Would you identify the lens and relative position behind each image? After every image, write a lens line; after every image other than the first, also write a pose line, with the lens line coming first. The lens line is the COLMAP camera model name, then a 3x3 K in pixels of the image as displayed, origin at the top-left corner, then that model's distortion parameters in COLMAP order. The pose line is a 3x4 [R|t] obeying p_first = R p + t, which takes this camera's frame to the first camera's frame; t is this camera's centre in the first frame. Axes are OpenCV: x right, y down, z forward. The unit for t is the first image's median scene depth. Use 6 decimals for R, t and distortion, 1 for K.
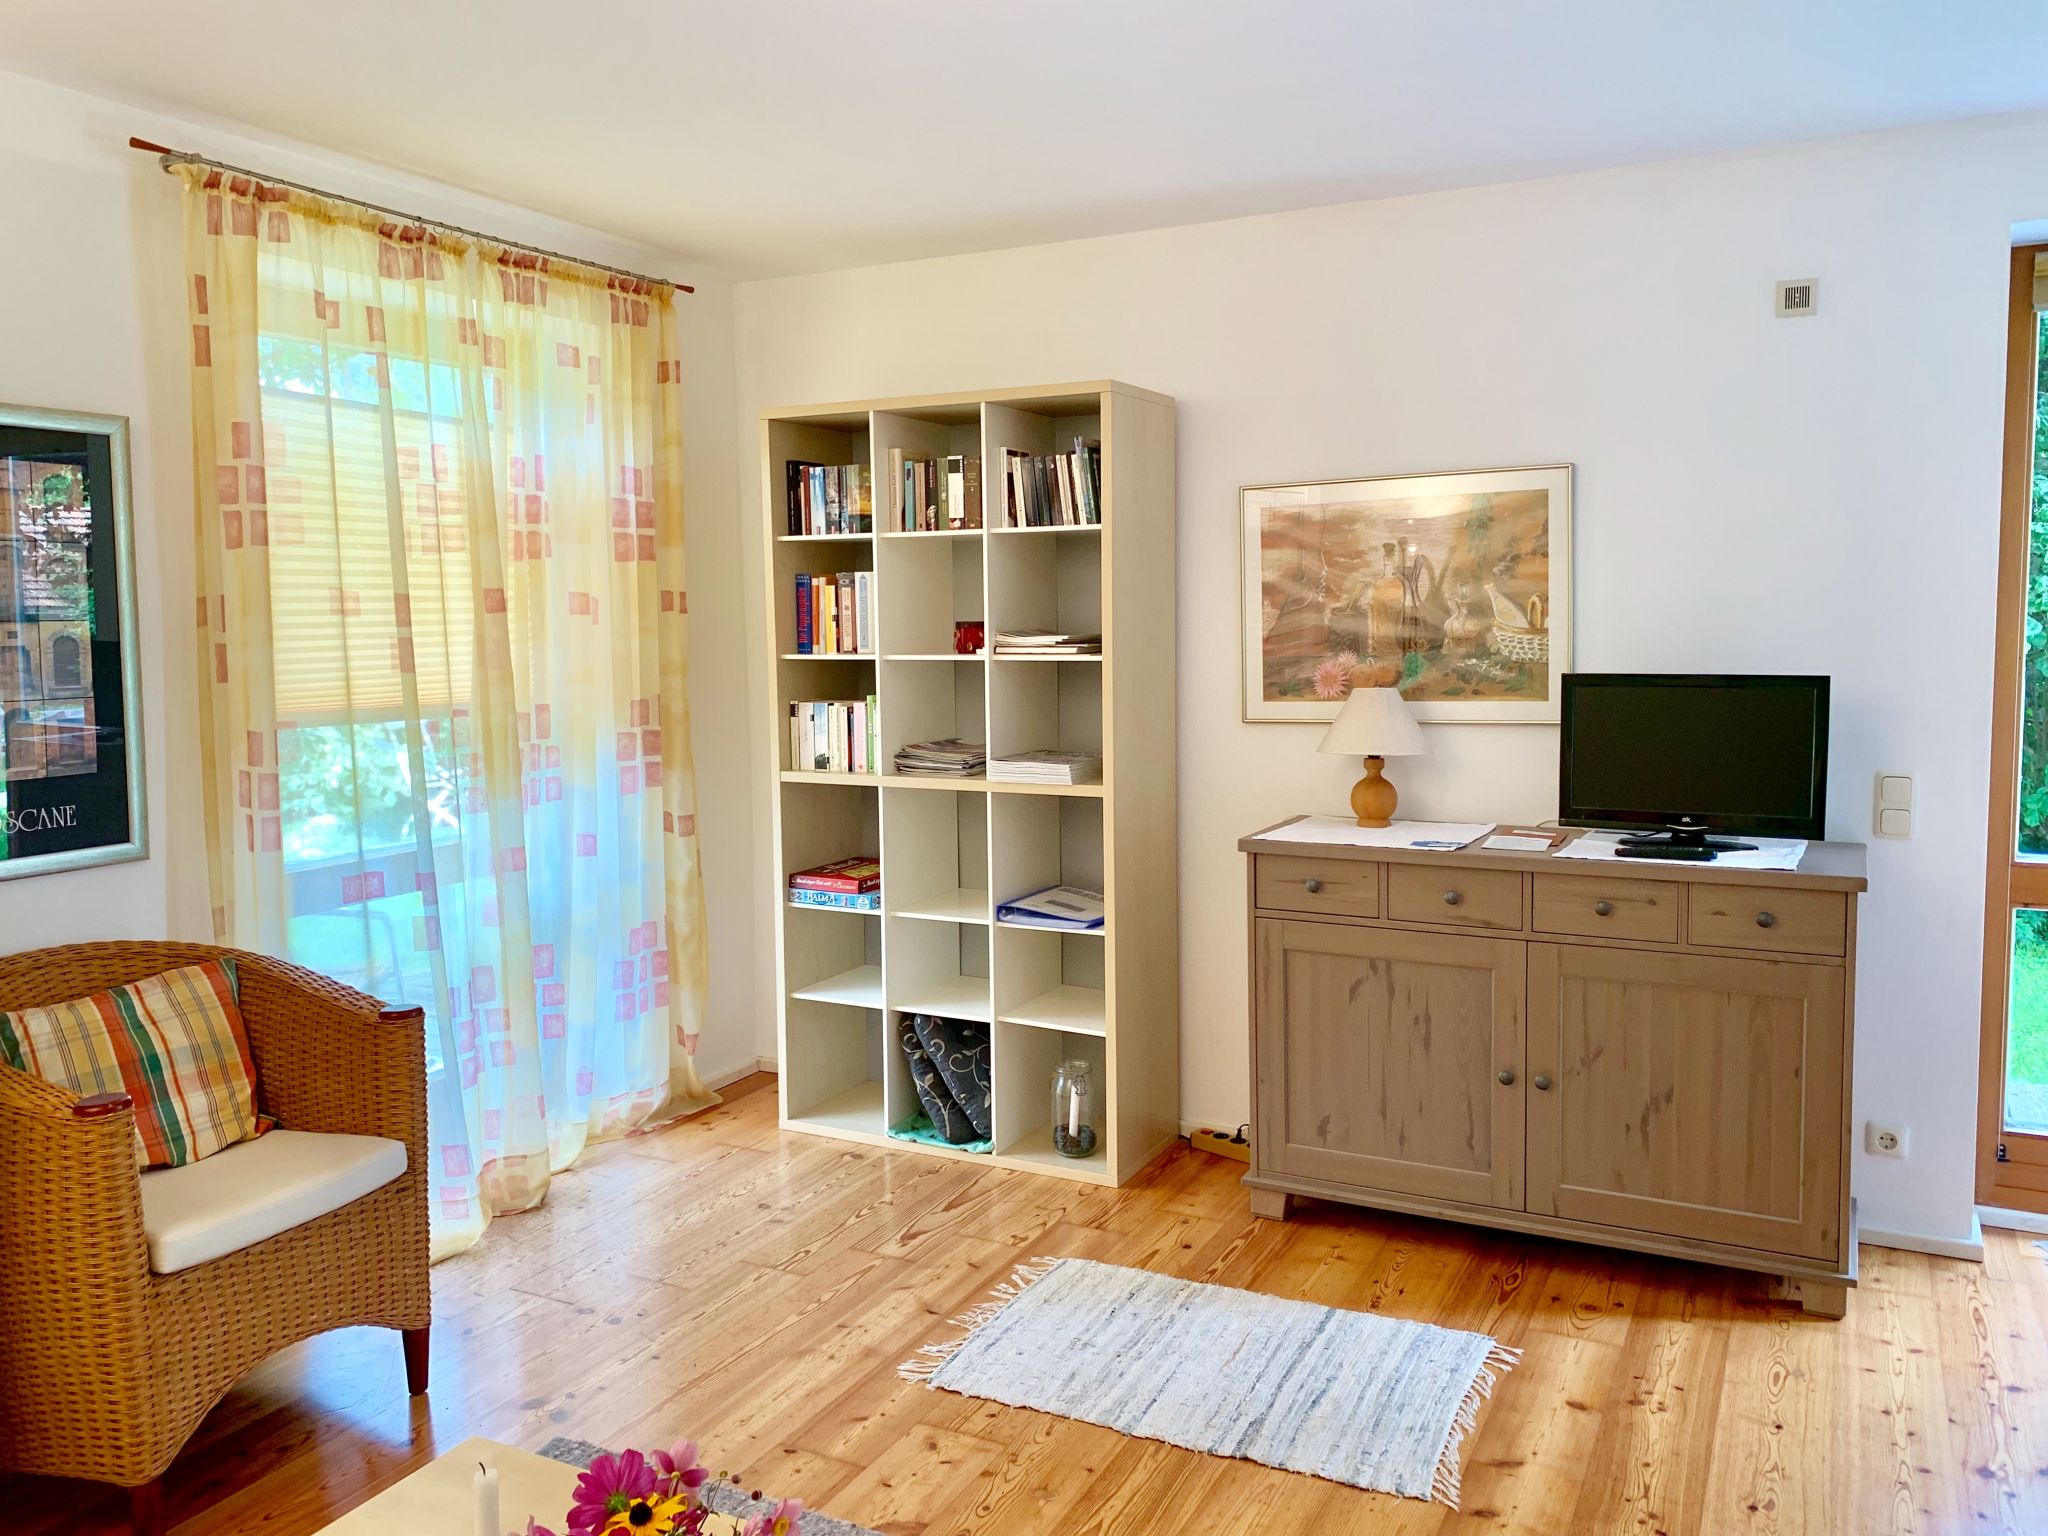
lens RADIAL K [[1564.8, 0, 1022.0], [0, 1564.8, 759.6], [0, 0, 1]] dist [0.004326, 0.008896]
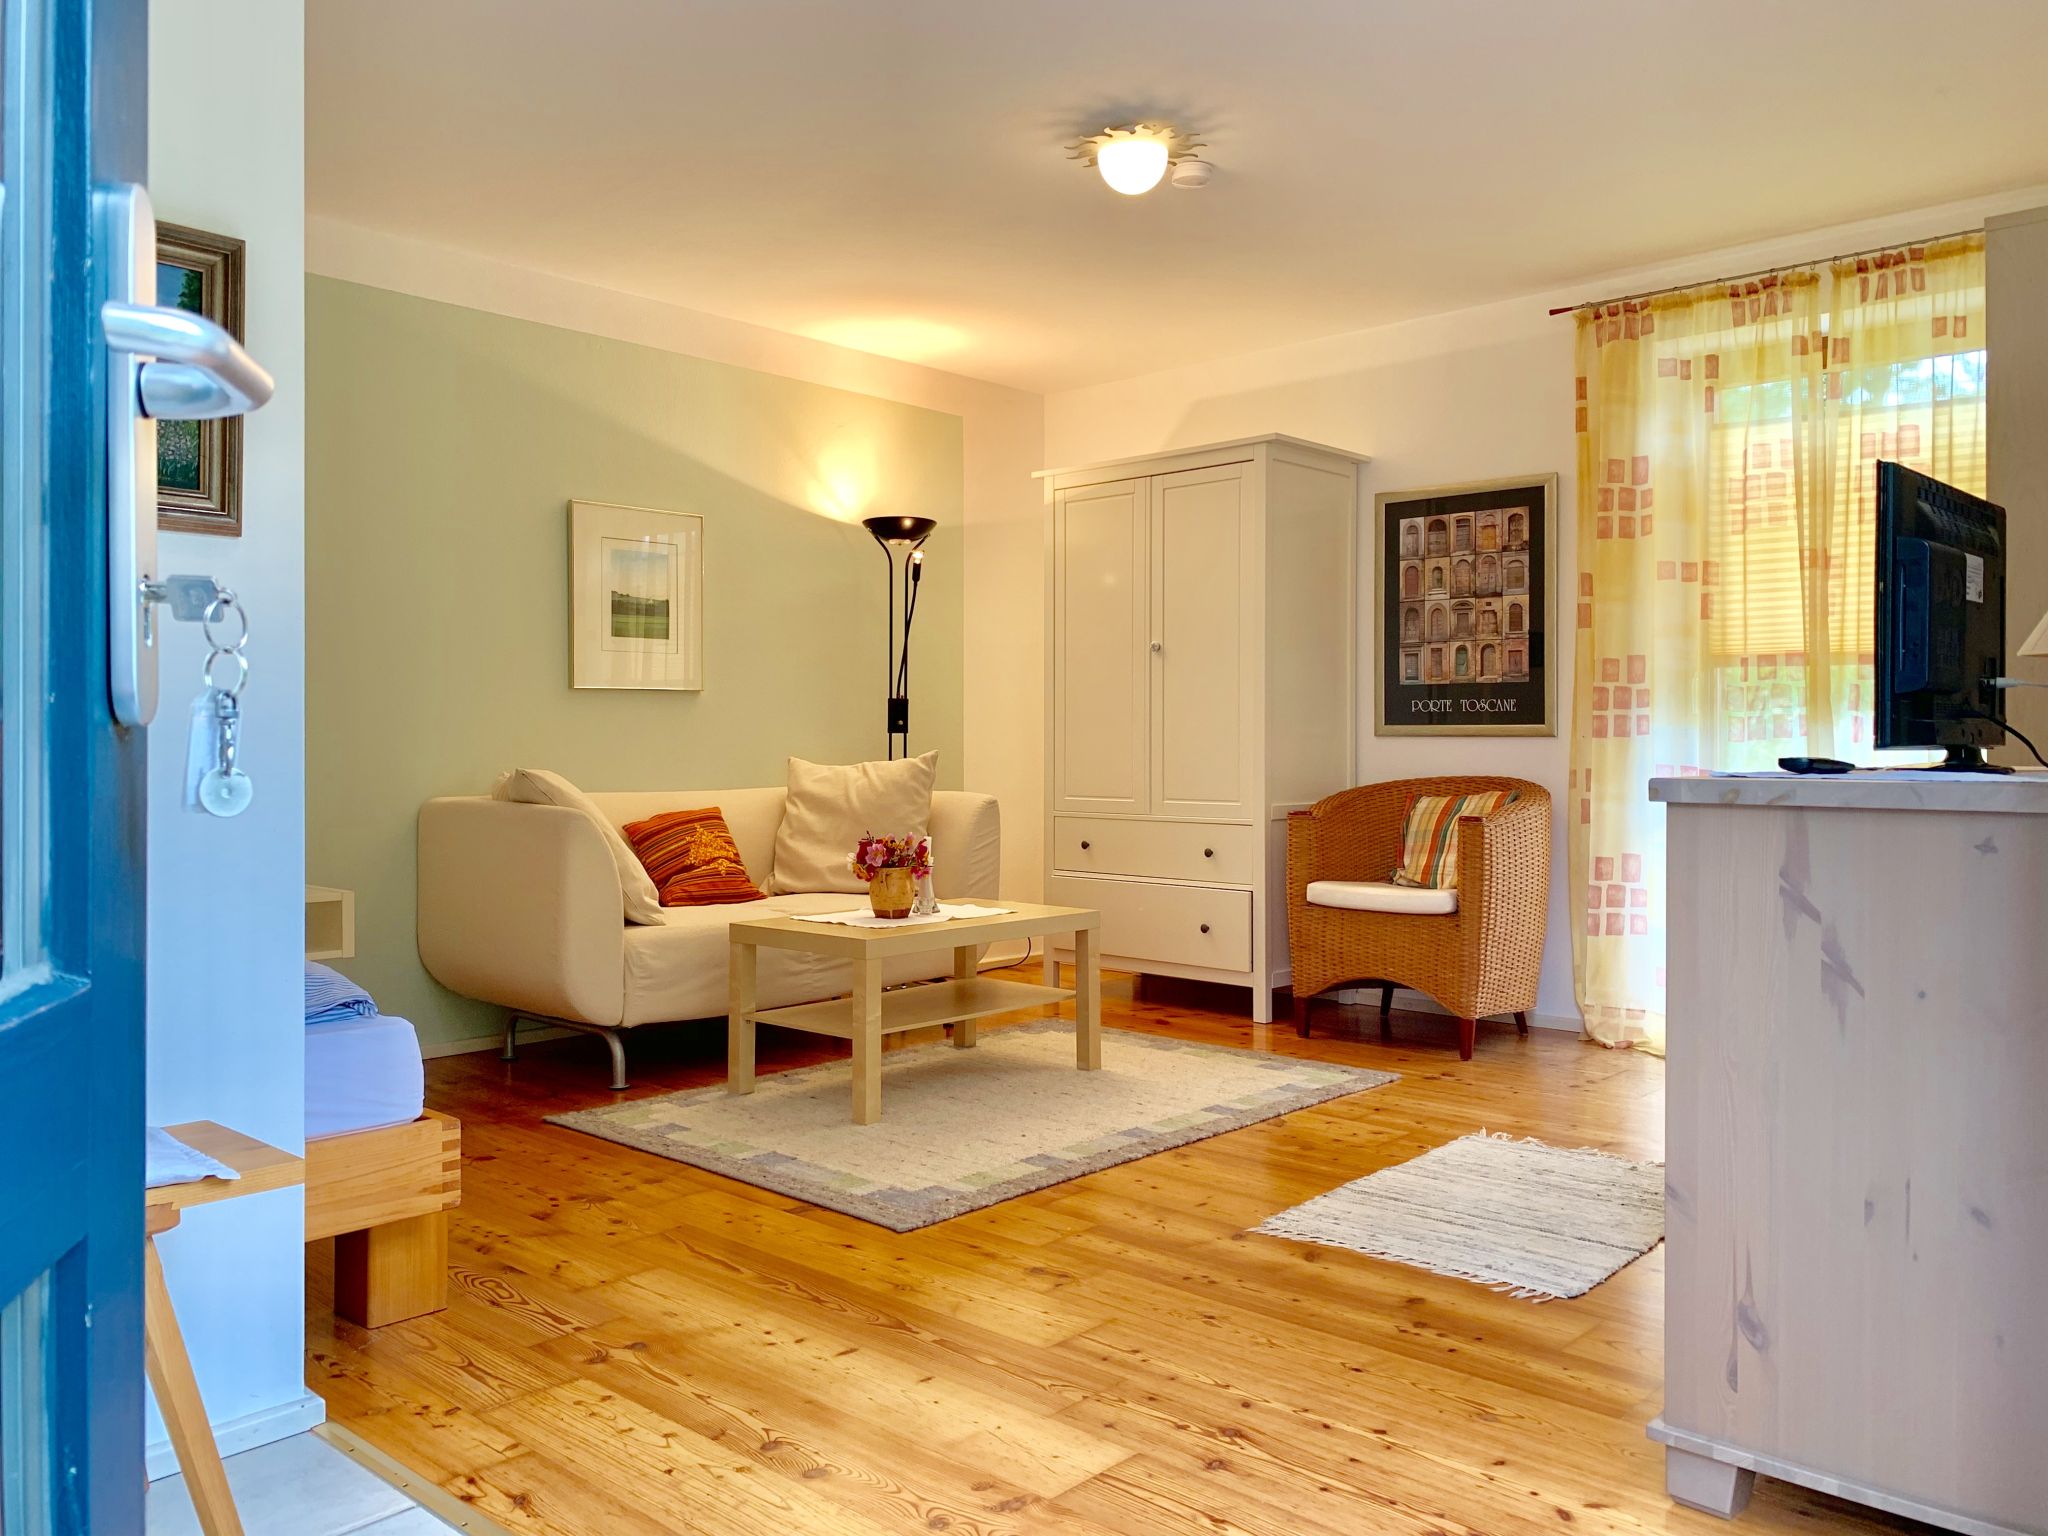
lens RADIAL K [[1564.8, 0, 1022.0], [0, 1564.8, 759.6], [0, 0, 1]] dist [0.004326, 0.008896]
pose [[-0.266993, 0.009270, -0.963654, 1.232815], [-0.107195, 0.993463, 0.039256, 0.086380], [0.957718, 0.113780, -0.264254, 0.945437]]
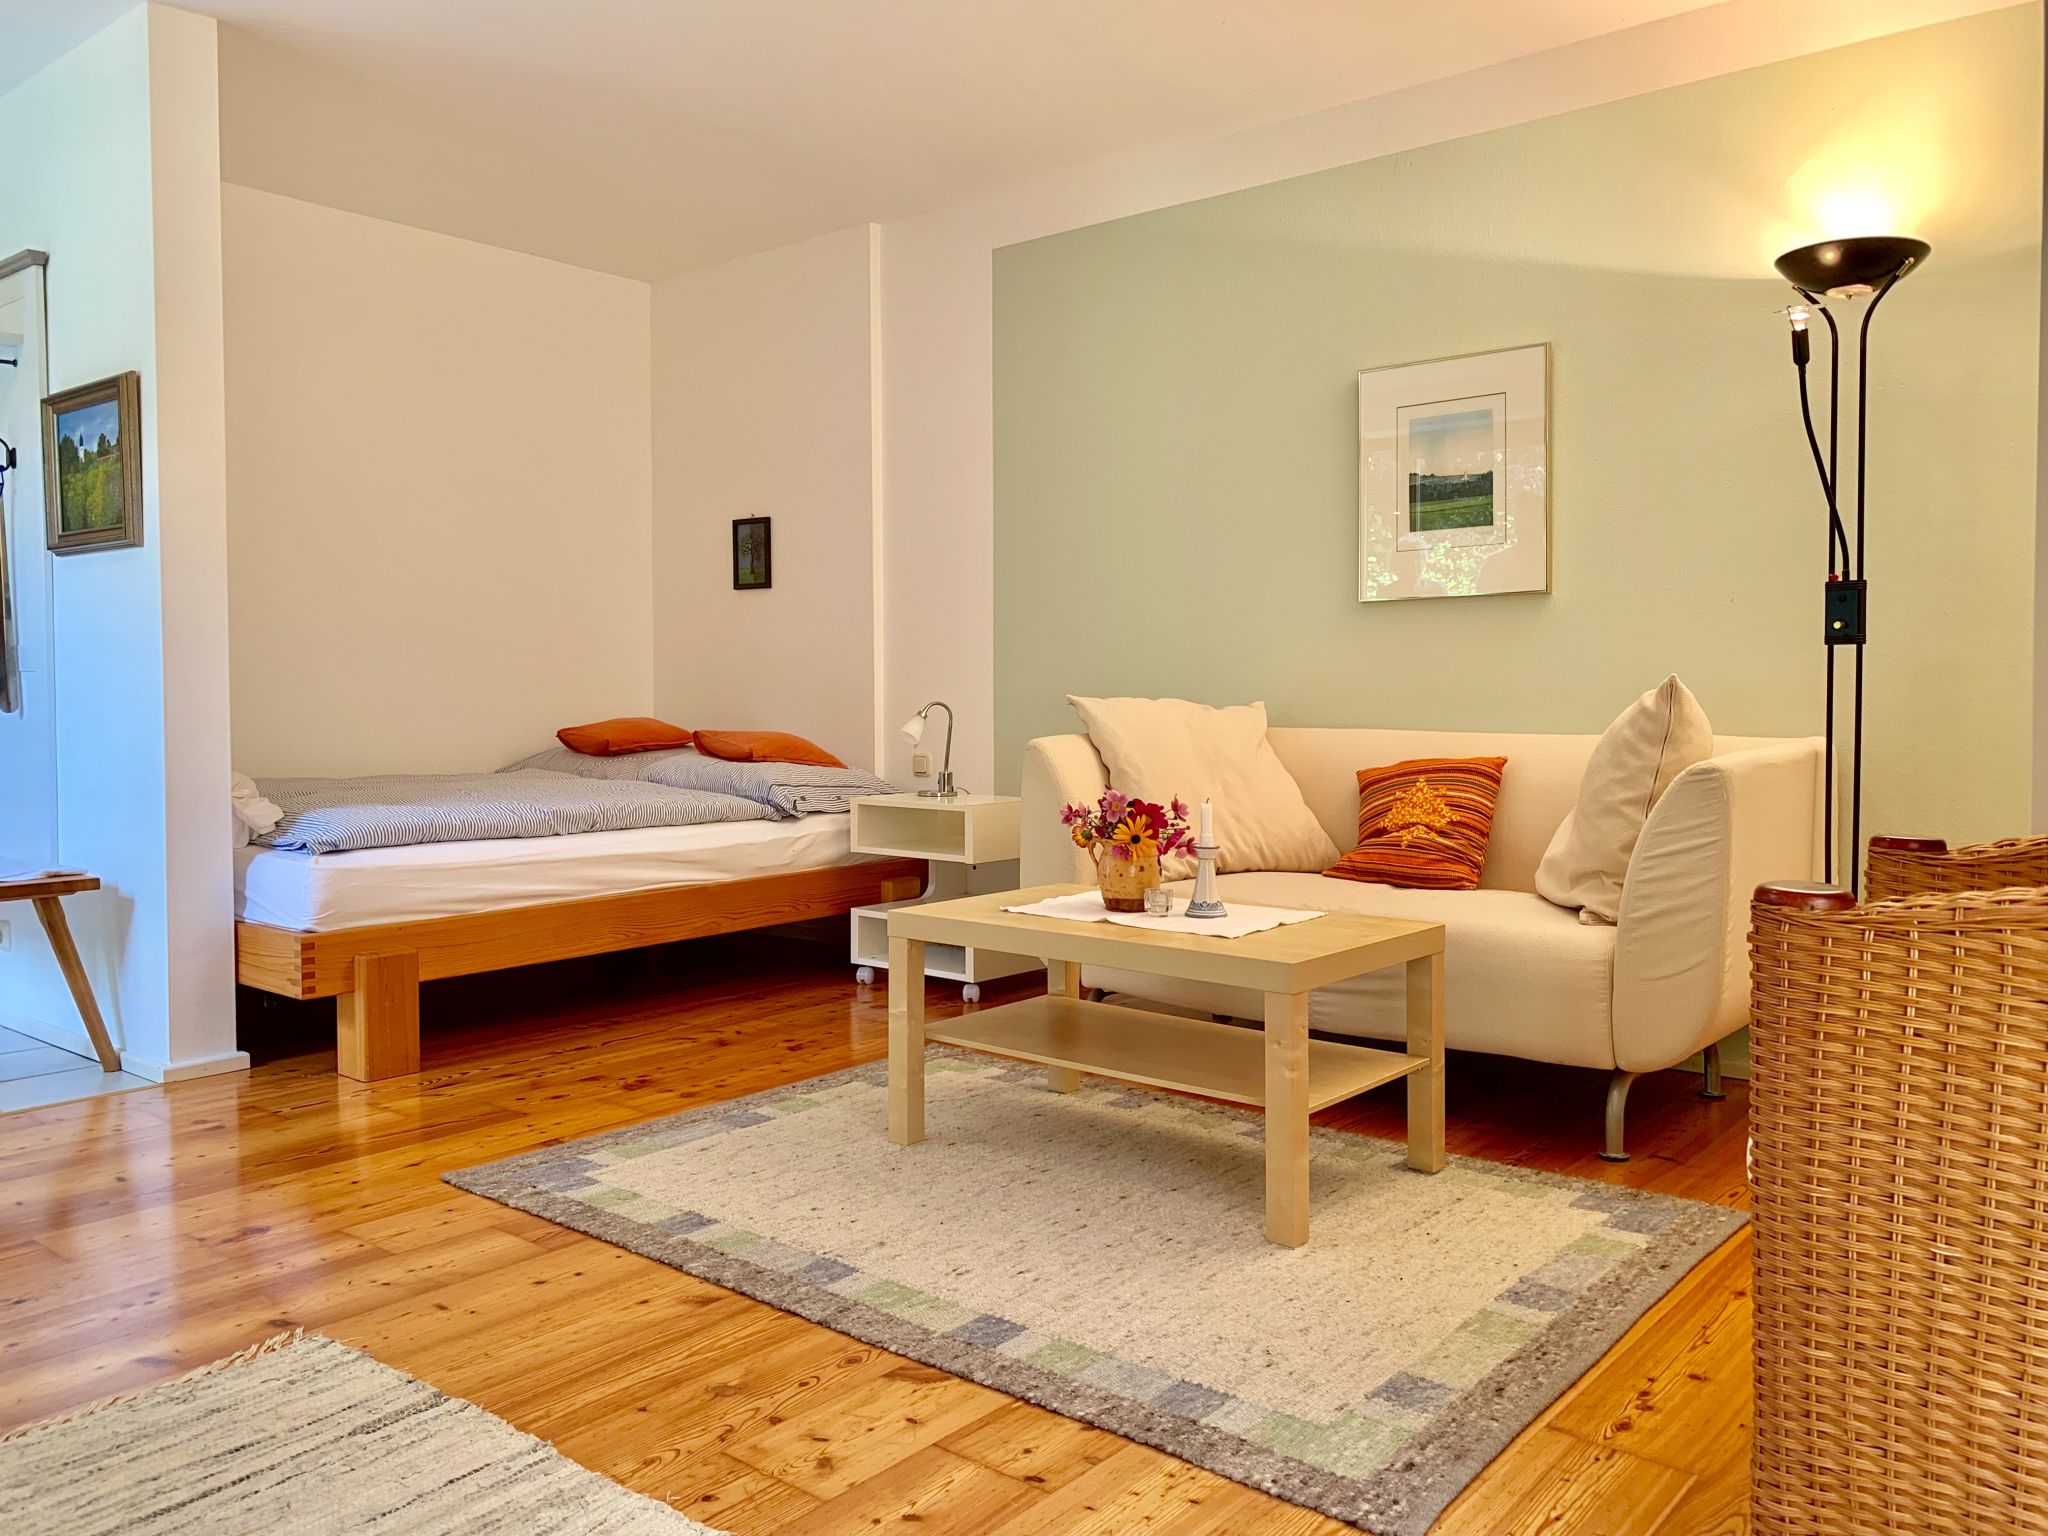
lens RADIAL K [[1564.8, 0, 1022.0], [0, 1564.8, 759.6], [0, 0, 1]] dist [0.004326, 0.008896]
pose [[-0.975918, -0.006194, 0.218048, -0.260313], [0.029835, 0.986413, 0.161554, 0.033118], [-0.216087, 0.164169, -0.962473, 1.450293]]
